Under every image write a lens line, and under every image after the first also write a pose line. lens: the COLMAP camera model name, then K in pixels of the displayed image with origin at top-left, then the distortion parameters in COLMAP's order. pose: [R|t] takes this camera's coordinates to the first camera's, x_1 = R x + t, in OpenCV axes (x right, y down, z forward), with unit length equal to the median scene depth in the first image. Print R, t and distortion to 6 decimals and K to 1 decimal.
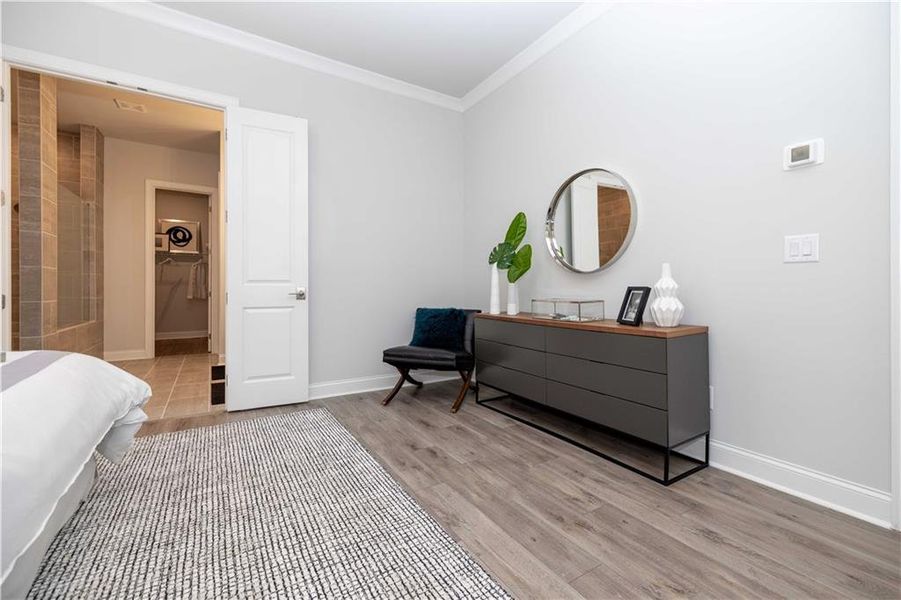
lens RADIAL K [[384.7, 0, 443.0], [0, 384.7, 286.5], [0, 0, 1]] dist [0.006740, -0.000605]
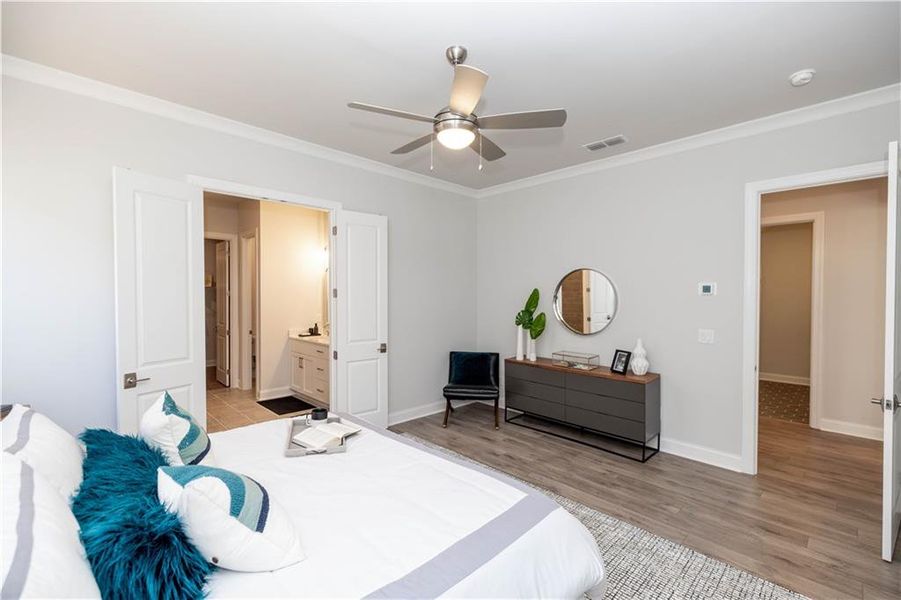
lens RADIAL K [[384.7, 0, 450.9], [0, 384.7, 300.1], [0, 0, 1]] dist [0.006740, -0.000605]
pose [[0.976409, 0.005349, 0.215863, -0.577167], [-0.008119, 0.999896, 0.011945, -0.224361], [-0.215777, -0.013416, 0.976351, -0.476588]]
